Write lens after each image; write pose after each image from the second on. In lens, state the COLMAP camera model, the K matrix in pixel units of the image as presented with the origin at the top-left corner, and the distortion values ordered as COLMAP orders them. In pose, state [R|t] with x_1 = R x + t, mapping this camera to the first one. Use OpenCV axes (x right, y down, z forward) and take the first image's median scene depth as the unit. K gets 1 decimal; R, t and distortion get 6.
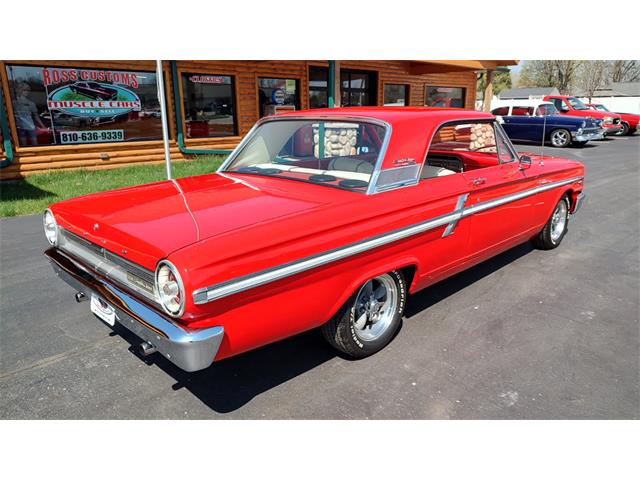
lens RADIAL K [[467.5, 0, 323.5], [0, 467.5, 239.2], [0, 0, 1]] dist [0.001907, -0.006695]
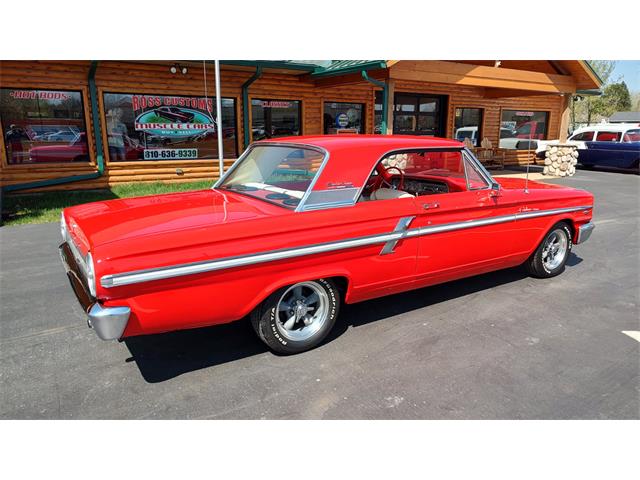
lens RADIAL K [[464.9, 0, 323.3], [0, 464.9, 237.9], [0, 0, 1]] dist [0.006679, -0.005809]
pose [[0.978366, 0.057027, -0.198868, 0.109354], [-0.065595, 0.997169, -0.036763, 0.002015], [0.196208, 0.049013, 0.979337, -0.030514]]
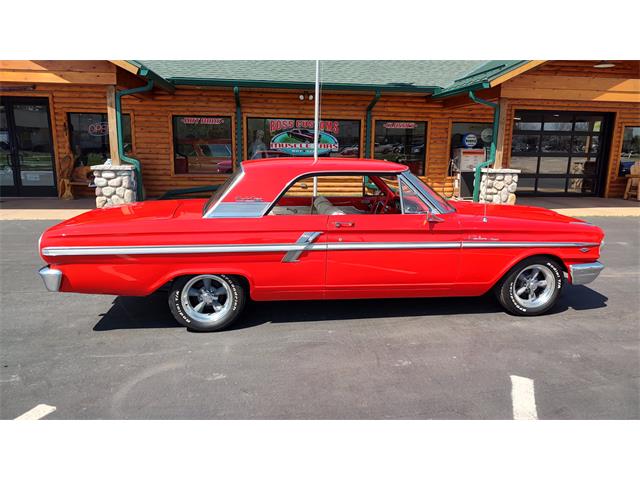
lens RADIAL K [[460.4, 0, 320.8], [0, 460.4, 241.5], [0, 0, 1]] dist [0.005150, -0.005875]
pose [[0.797557, 0.140436, -0.586669, 0.343604], [-0.180470, 0.983531, -0.009907, -0.020958], [0.575616, 0.113778, 0.809766, 0.015510]]
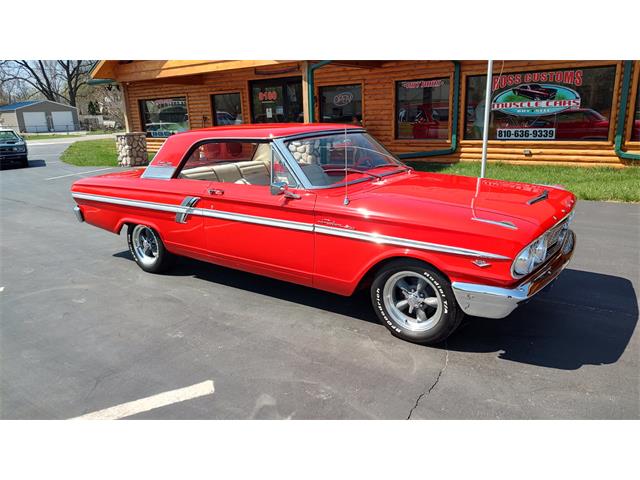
lens RADIAL K [[463.6, 0, 323.3], [0, 463.6, 236.1], [0, 0, 1]] dist [0.005373, -0.004935]
pose [[0.159377, 0.253996, -0.953984, 0.534784], [-0.232722, 0.948768, 0.213728, -0.116552], [0.959395, 0.187949, 0.210323, 0.368764]]
